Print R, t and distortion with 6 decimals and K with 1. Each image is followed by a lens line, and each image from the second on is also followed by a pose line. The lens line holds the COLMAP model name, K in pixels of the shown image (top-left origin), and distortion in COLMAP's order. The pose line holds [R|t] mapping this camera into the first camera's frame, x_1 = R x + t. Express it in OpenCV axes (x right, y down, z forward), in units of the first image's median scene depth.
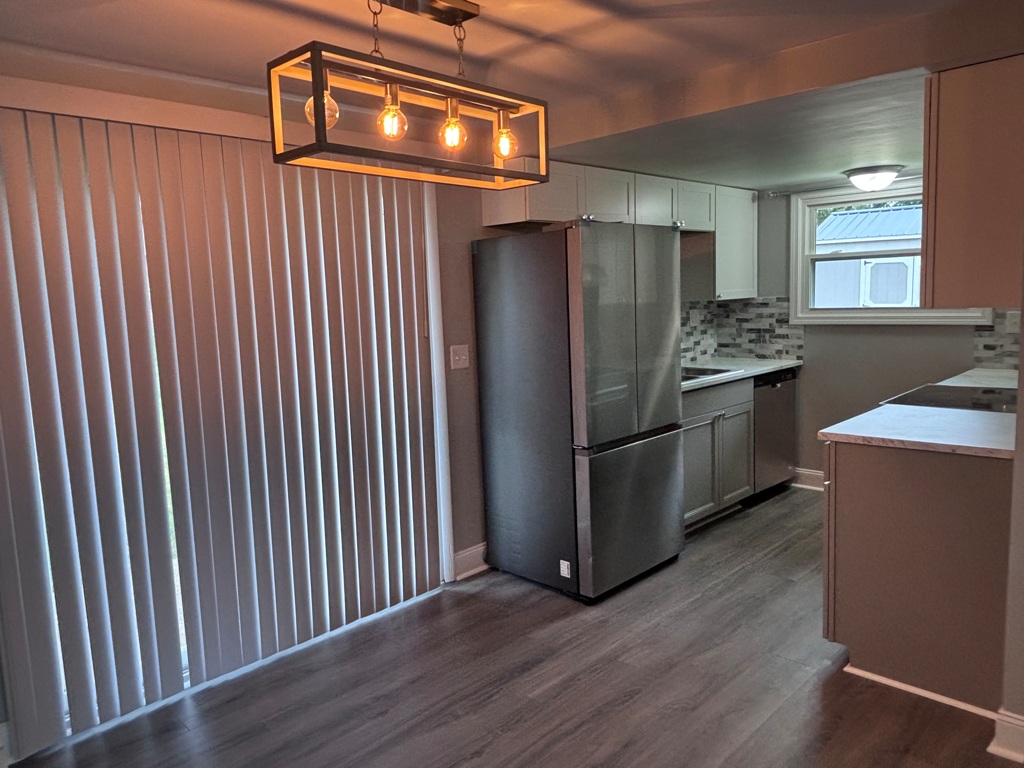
lens RADIAL K [[724.7, 0, 480.8], [0, 724.7, 383.1], [0, 0, 1]] dist [0.004834, -0.044412]
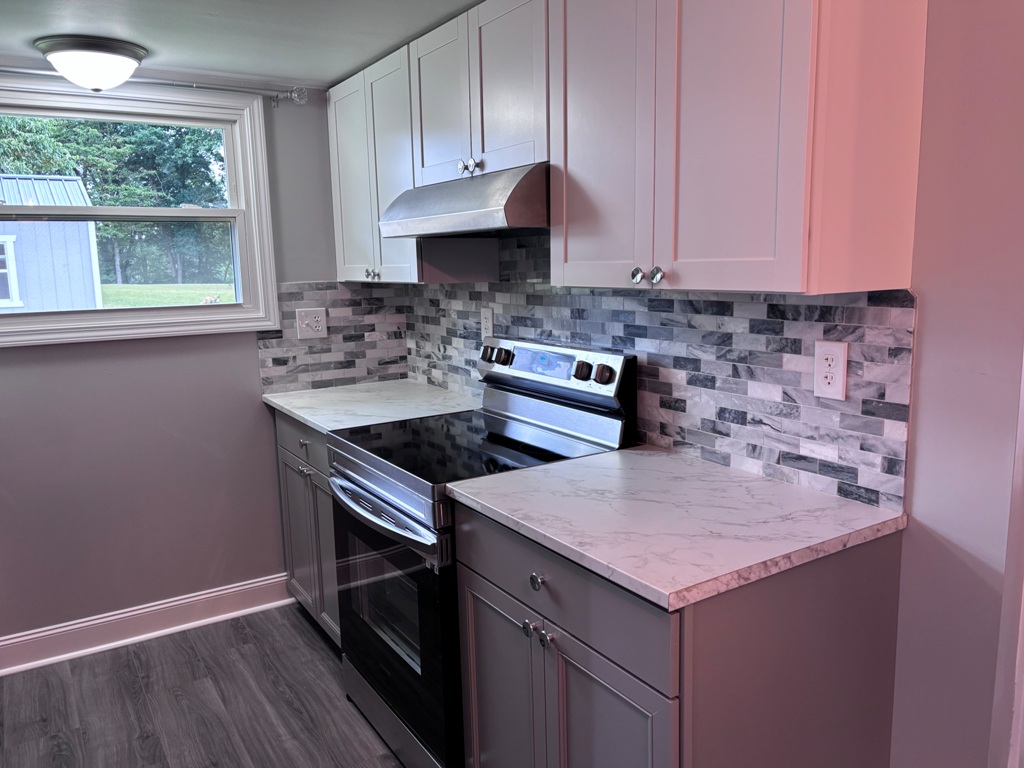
lens RADIAL K [[783.0, 0, 513.1], [0, 783.0, 373.8], [0, 0, 1]] dist [0.037306, -0.042064]
pose [[0.188119, -0.102973, 0.976733, 0.013350], [0.132306, 0.988081, 0.078687, -0.068163], [-0.973194, 0.114425, 0.199501, 0.635101]]
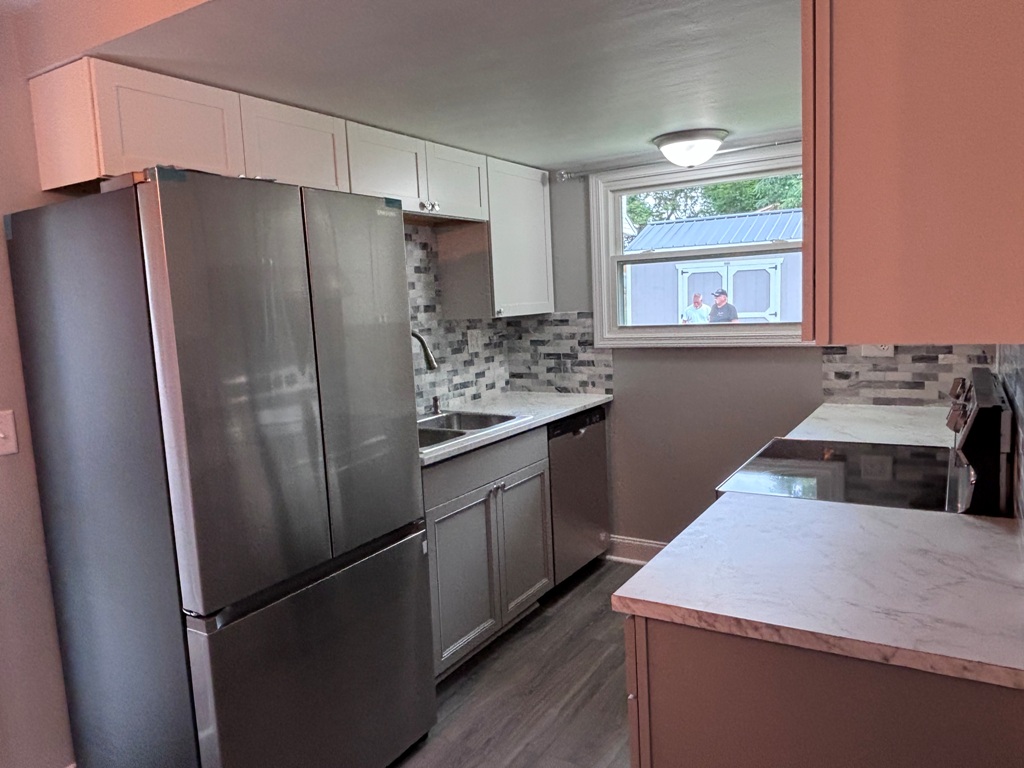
lens RADIAL K [[724.7, 0, 504.9], [0, 724.7, 384.1], [0, 0, 1]] dist [0.004834, -0.044412]
pose [[0.969816, -0.034857, 0.241333, 0.183572], [0.038569, 0.999199, -0.010674, -0.046609], [-0.240768, 0.019660, 0.970384, 0.350979]]
